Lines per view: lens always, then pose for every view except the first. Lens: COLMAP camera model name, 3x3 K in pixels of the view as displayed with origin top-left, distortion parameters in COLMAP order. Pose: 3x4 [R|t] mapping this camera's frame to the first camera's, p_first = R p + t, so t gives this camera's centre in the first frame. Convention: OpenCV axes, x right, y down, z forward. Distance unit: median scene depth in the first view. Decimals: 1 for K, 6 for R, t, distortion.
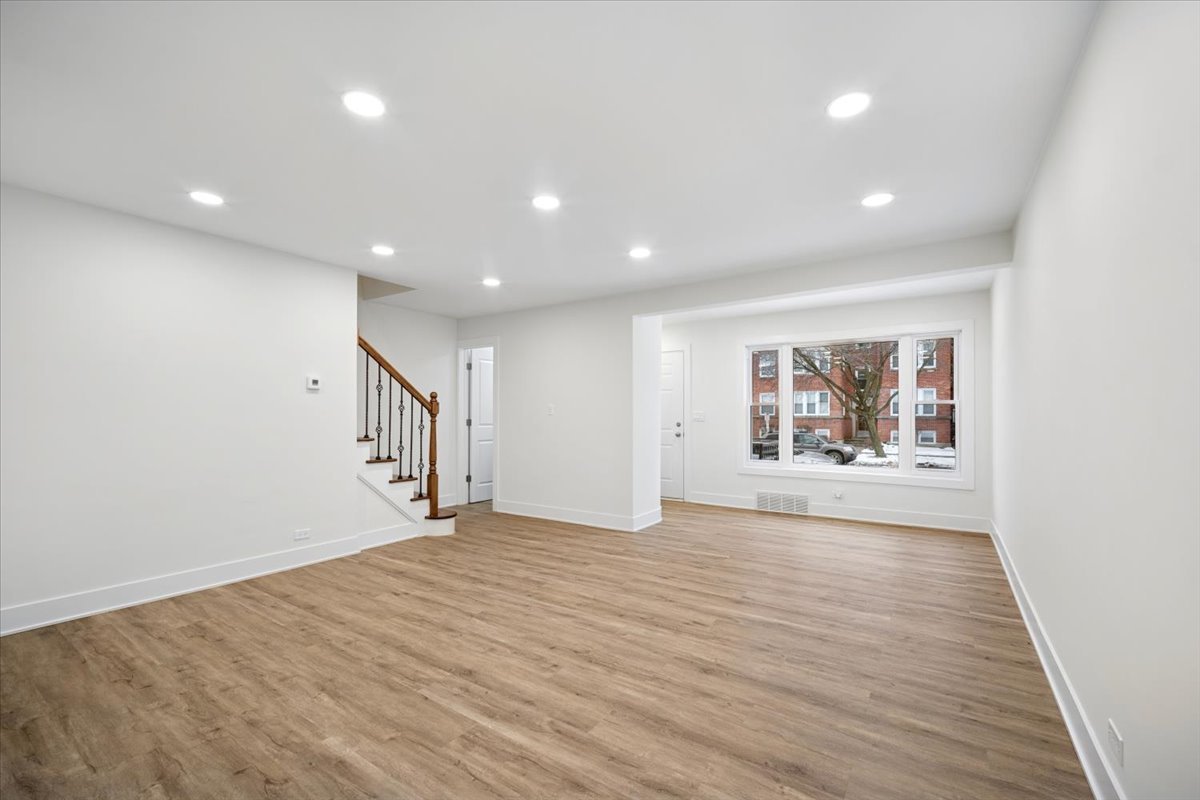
lens RADIAL K [[506.3, 0, 604.8], [0, 506.3, 416.6], [0, 0, 1]] dist [-0.000801, 0.000108]
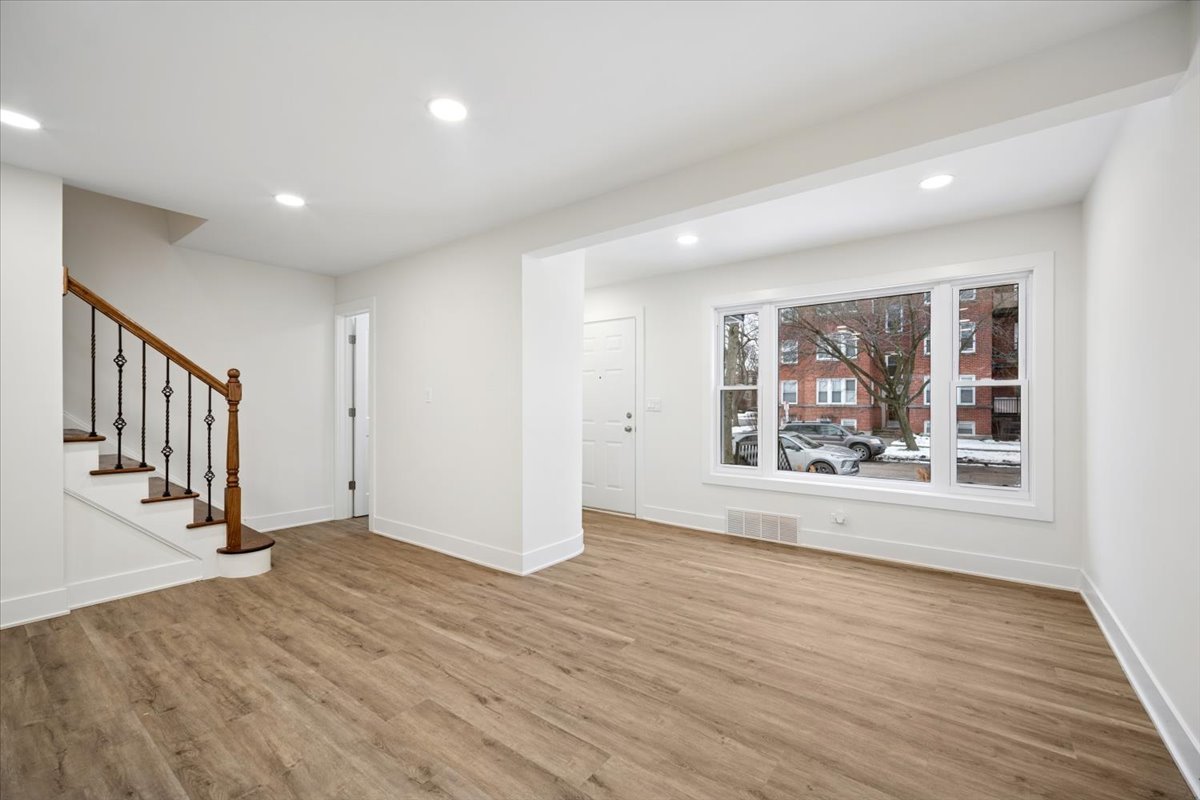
lens RADIAL K [[505.9, 0, 599.7], [0, 505.9, 406.3], [0, 0, 1]] dist [-0.003557, -0.000127]
pose [[0.998332, 0.001009, -0.057728, 0.186359], [-0.000935, 0.999999, 0.001306, 0.001368], [0.057729, -0.001249, 0.998332, 0.316546]]
